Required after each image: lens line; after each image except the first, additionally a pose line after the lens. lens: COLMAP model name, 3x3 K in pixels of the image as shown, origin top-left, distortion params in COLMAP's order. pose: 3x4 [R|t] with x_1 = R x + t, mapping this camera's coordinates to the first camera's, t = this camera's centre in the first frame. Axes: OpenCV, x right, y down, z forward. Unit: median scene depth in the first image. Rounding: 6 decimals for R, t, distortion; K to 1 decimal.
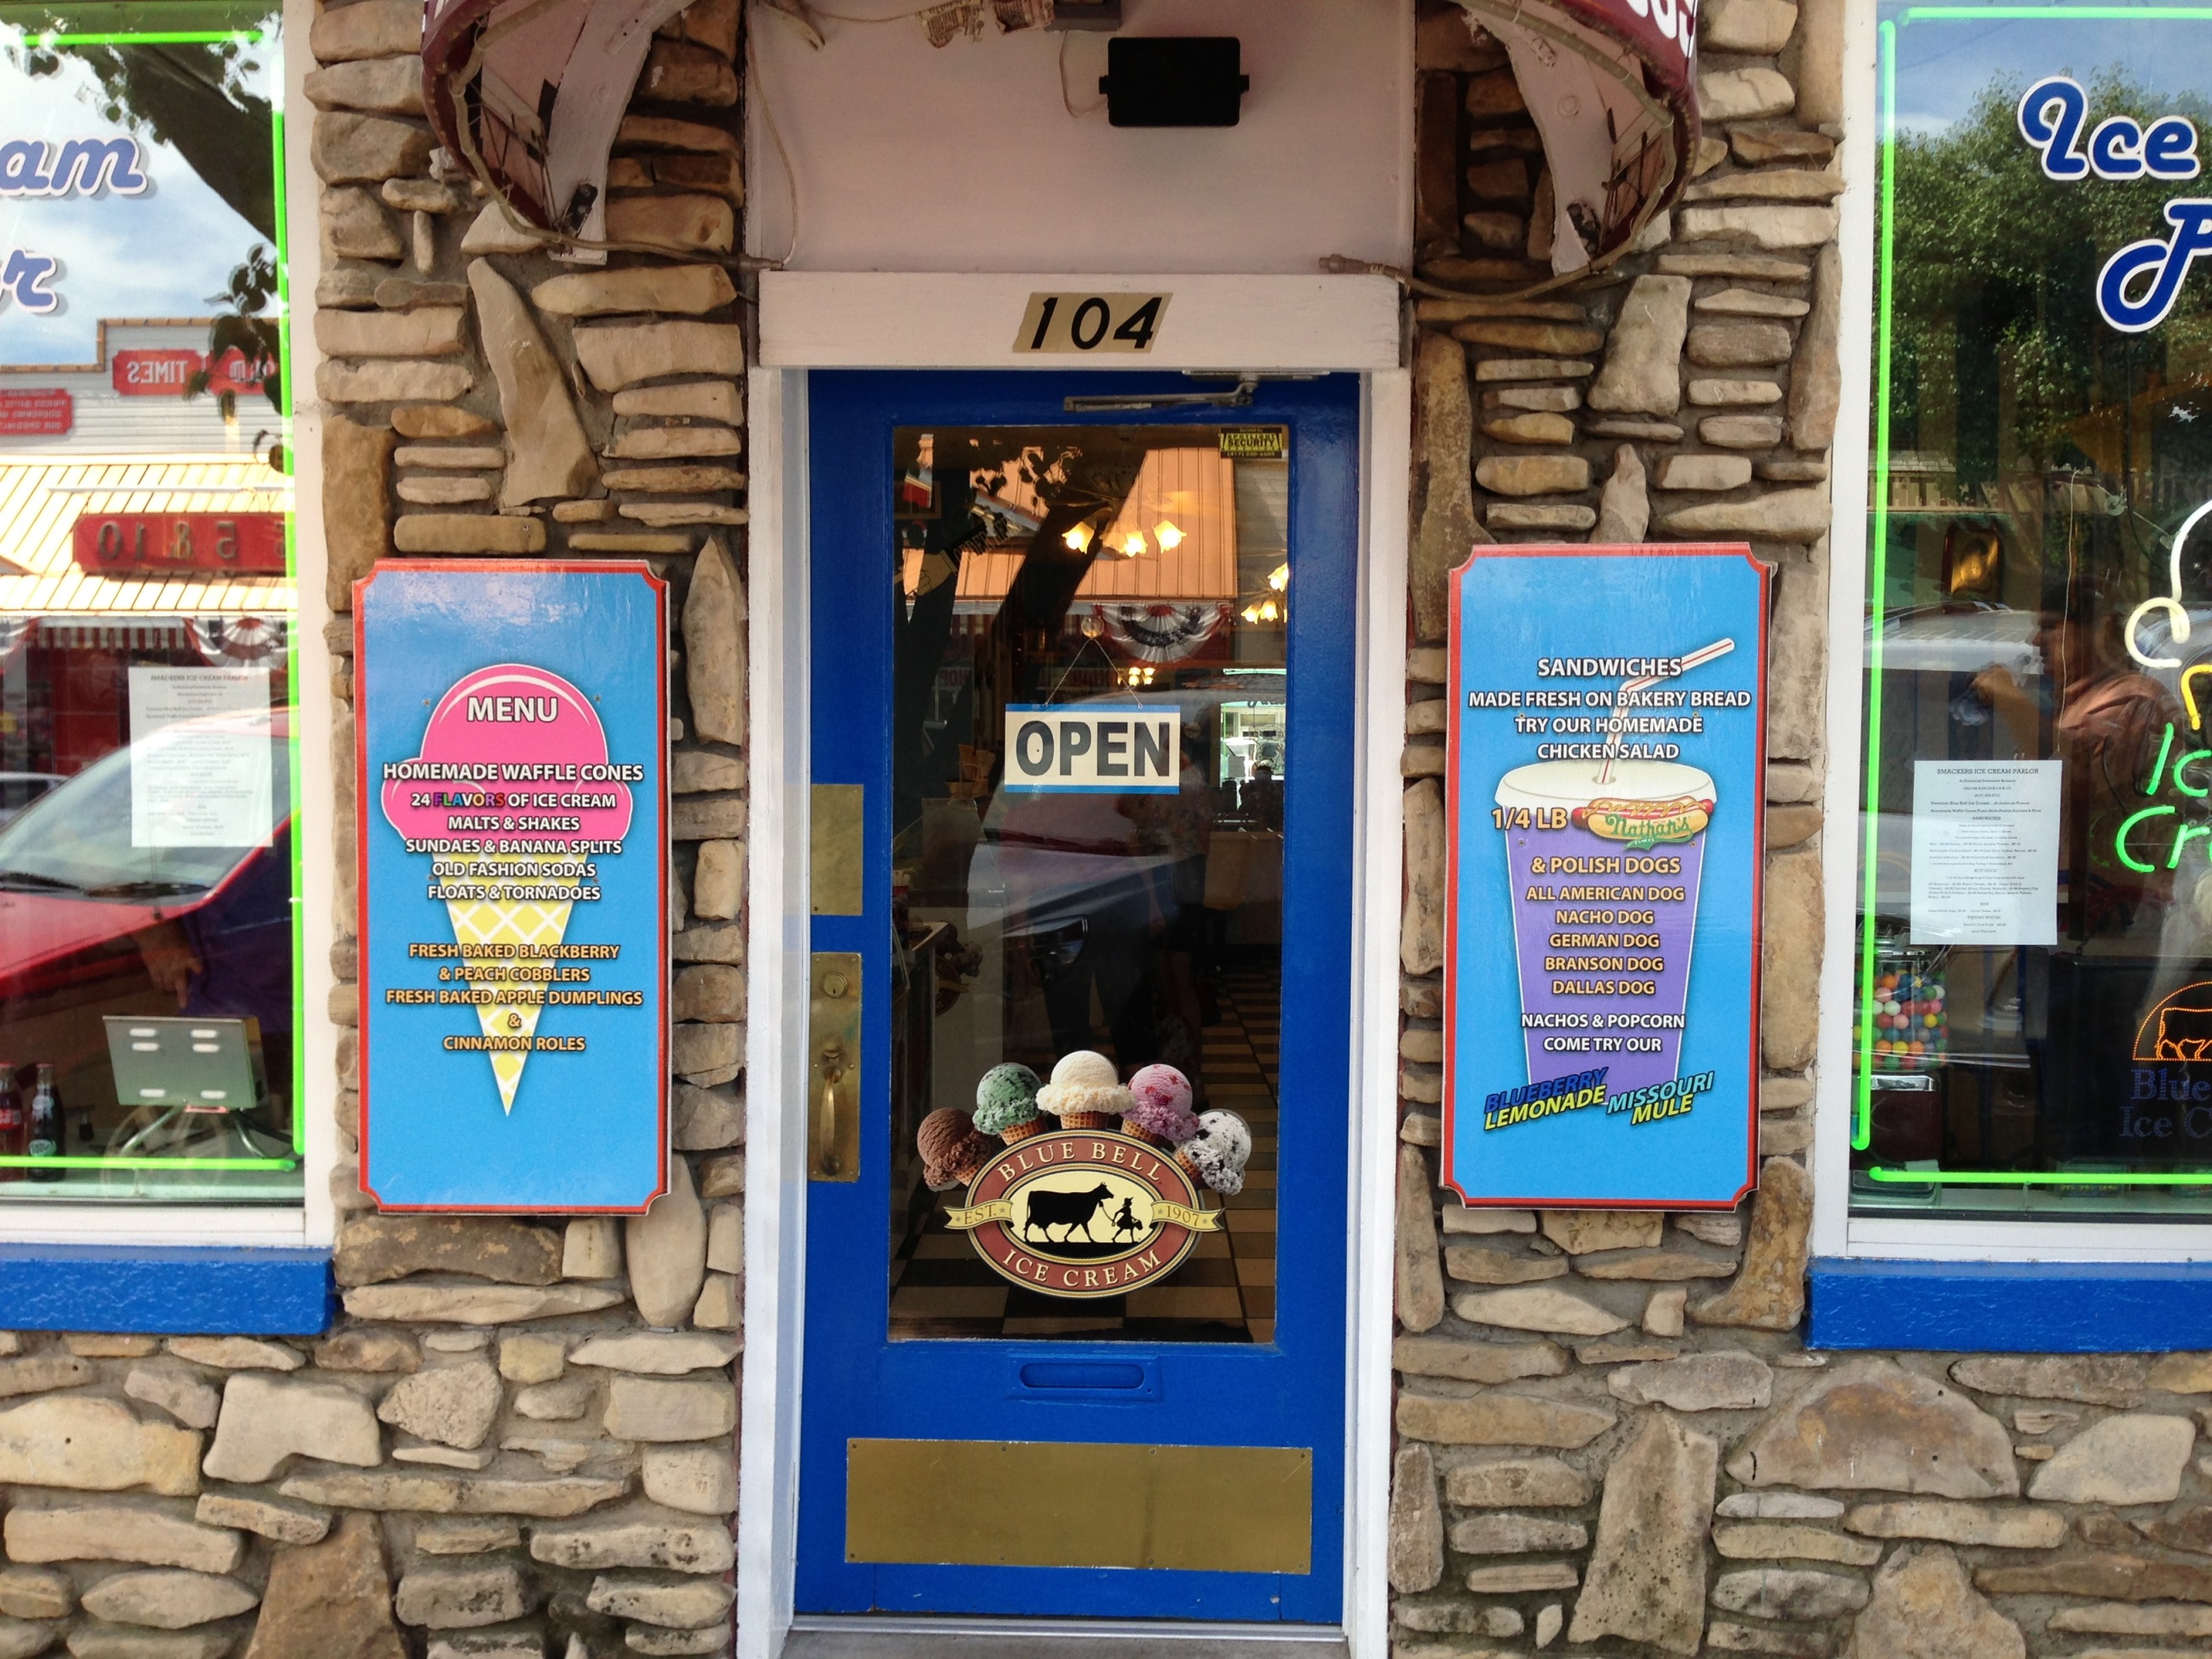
lens RADIAL K [[2030.4, 0, 1141.0], [0, 2030.4, 836.7], [0, 0, 1]] dist [0.143305, -0.254982]
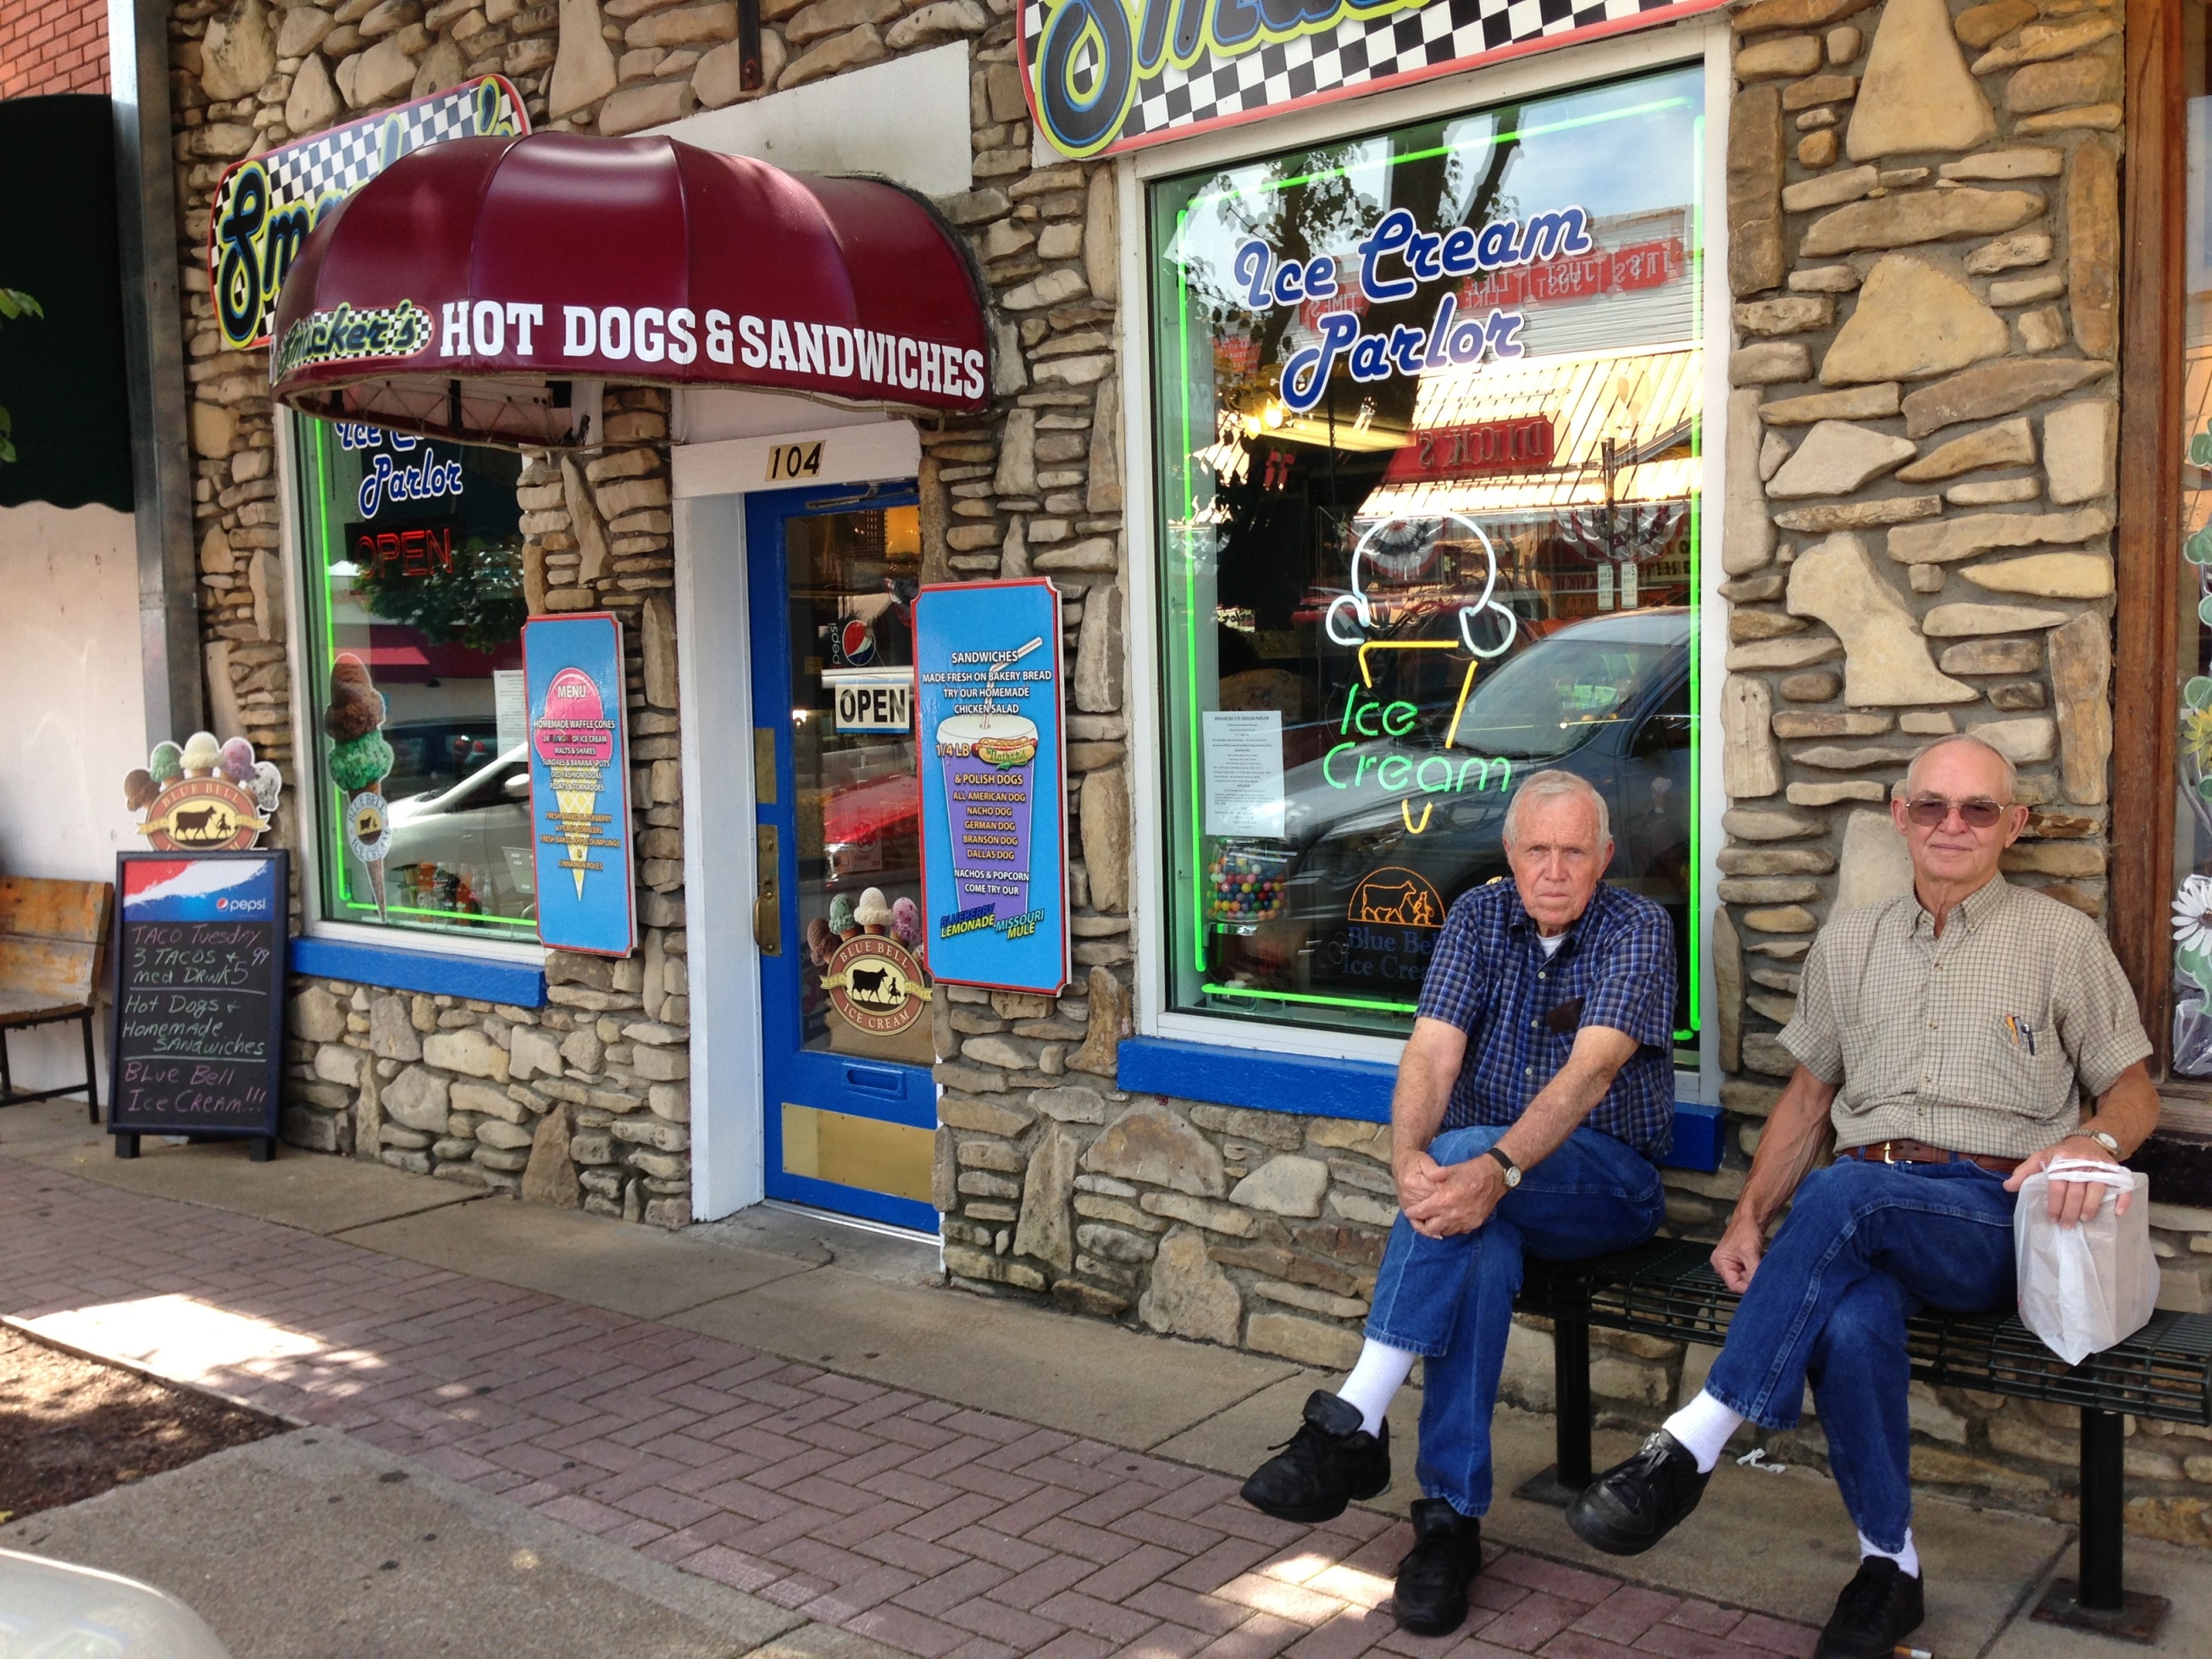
lens RADIAL K [[1992.8, 0, 1107.6], [0, 1992.8, 859.9], [0, 0, 1]] dist [0.120686, -0.235327]
pose [[0.797777, 0.035871, -0.601885, 1.216763], [-0.002290, 0.998402, 0.056467, -0.011363], [0.602949, -0.043670, 0.796584, -0.203133]]
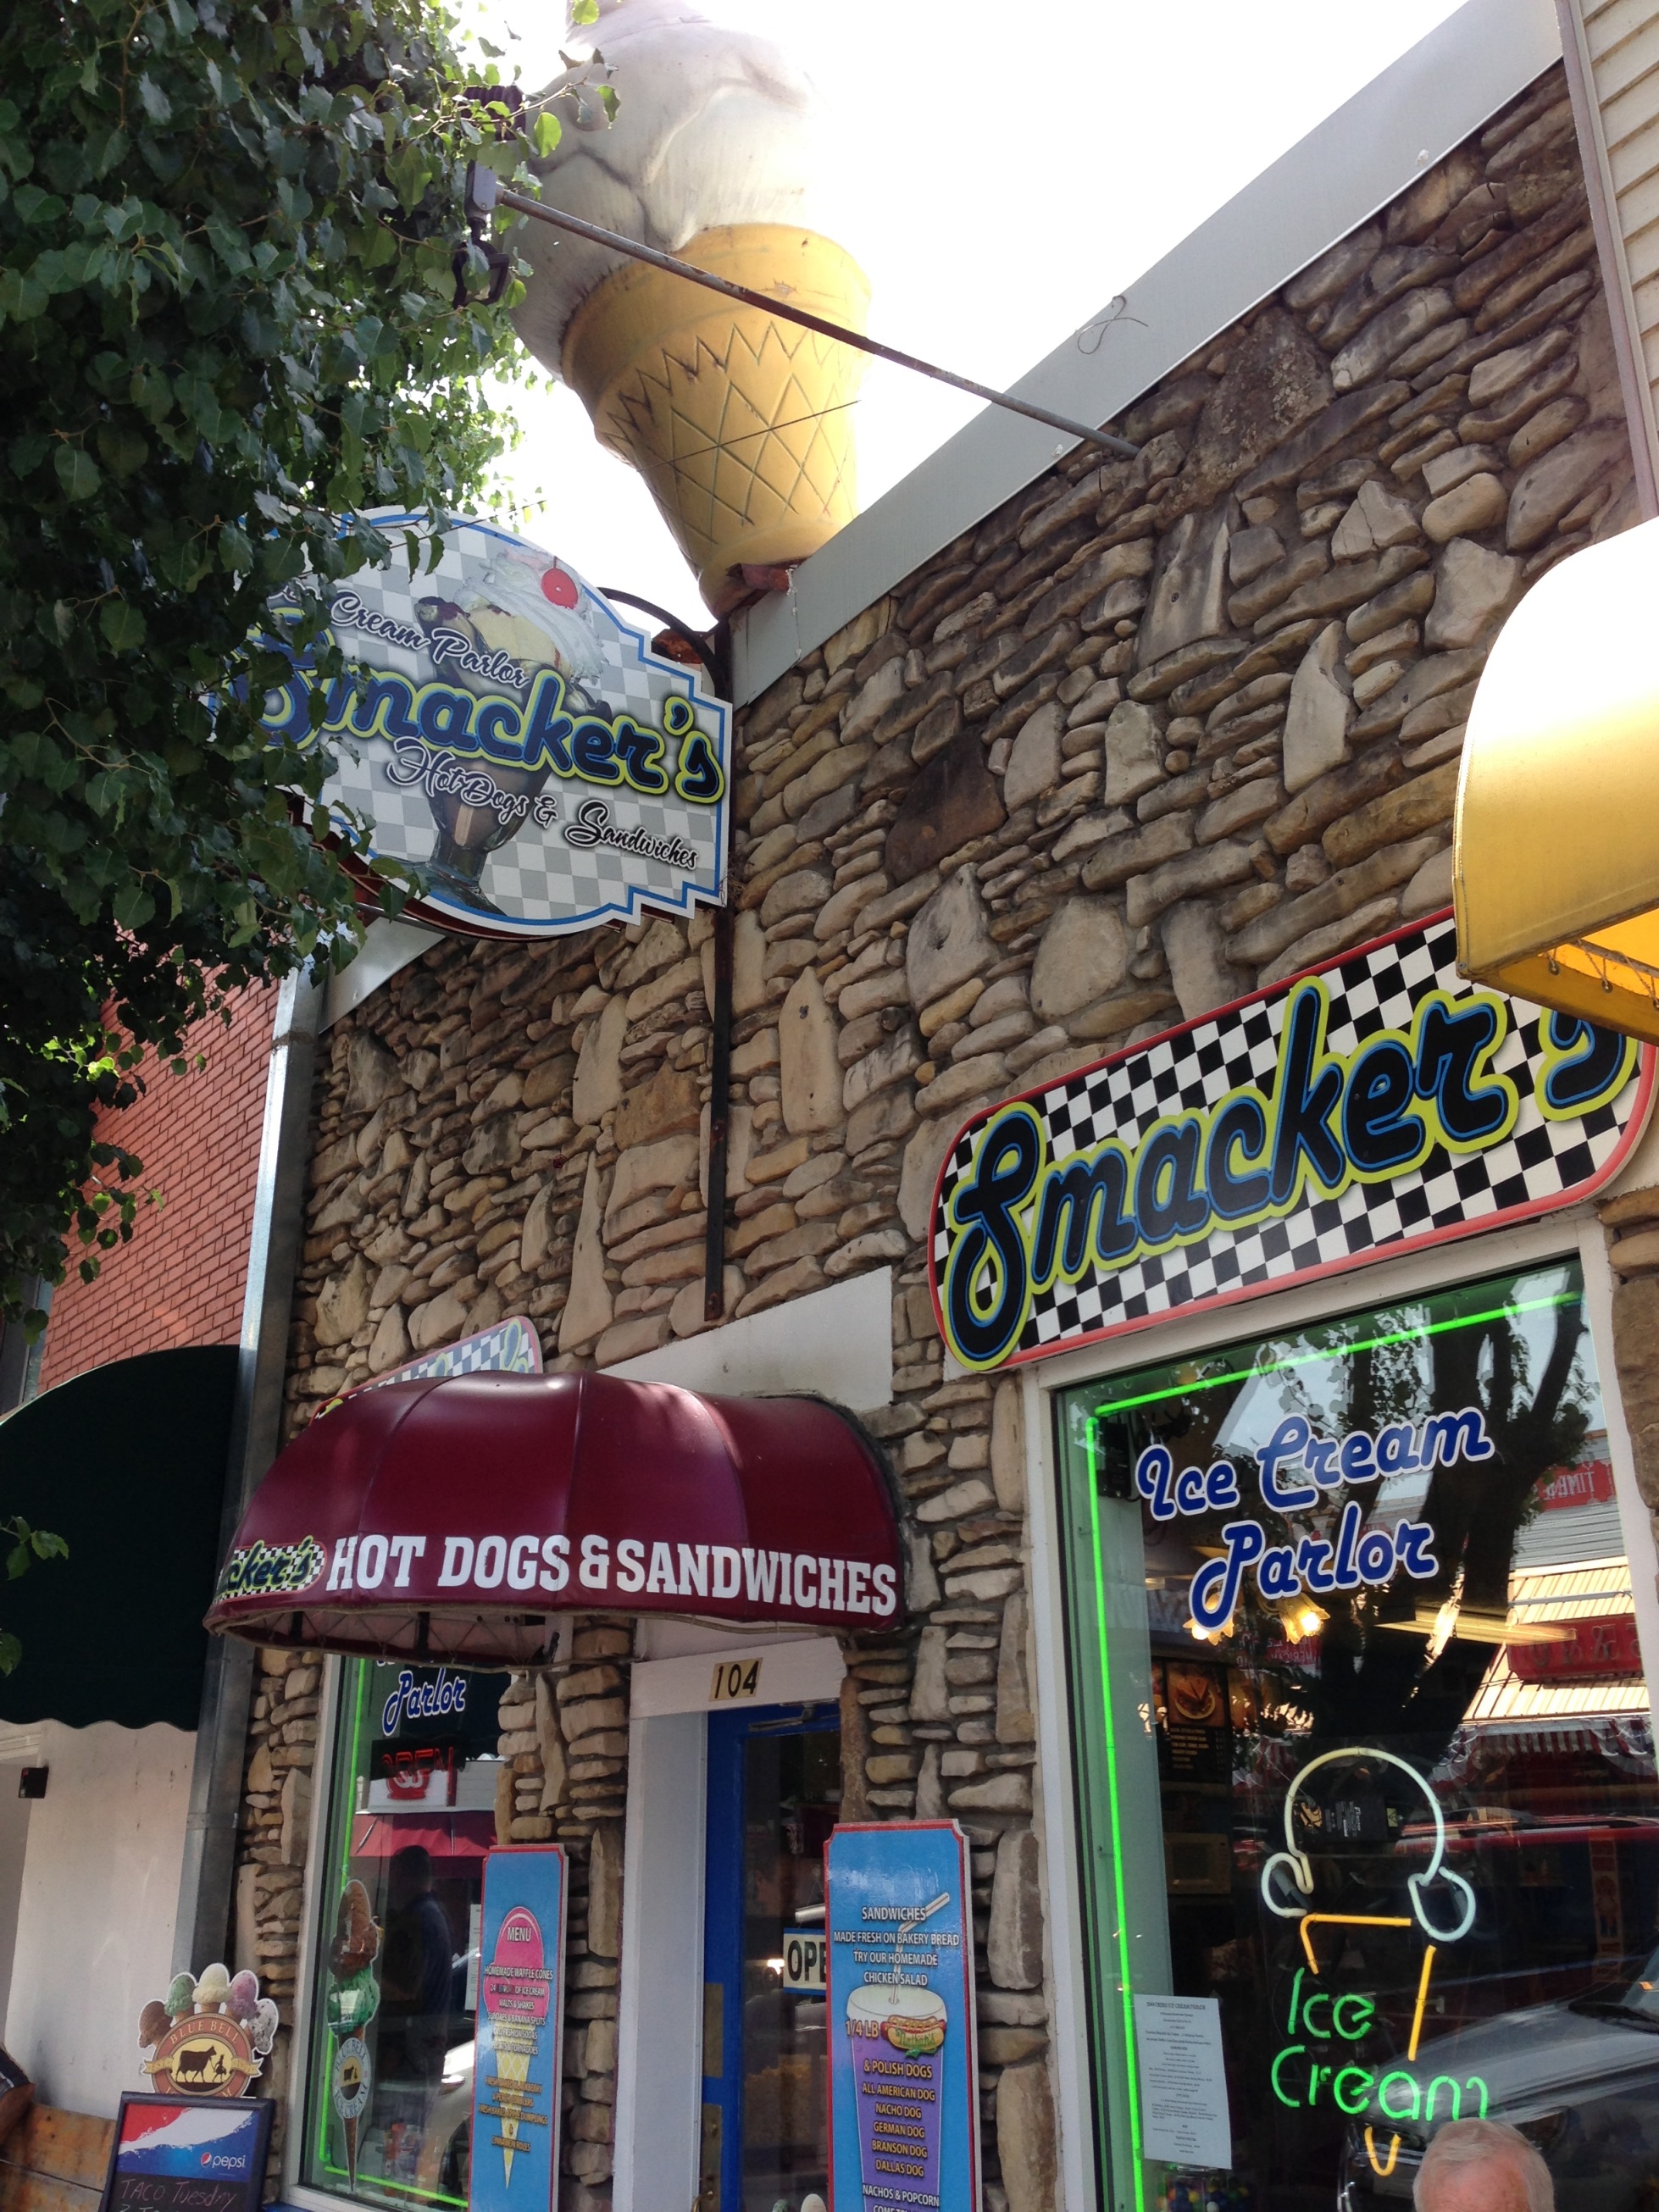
lens RADIAL K [[1992.8, 0, 776.7], [0, 1992.8, 1108.1], [0, 0, 1]] dist [0.120686, -0.235327]
pose [[0.611821, -0.286934, -0.737119, 1.322520], [-0.030964, 0.922484, -0.384791, -0.054177], [0.790390, 0.258248, 0.555510, 0.007788]]
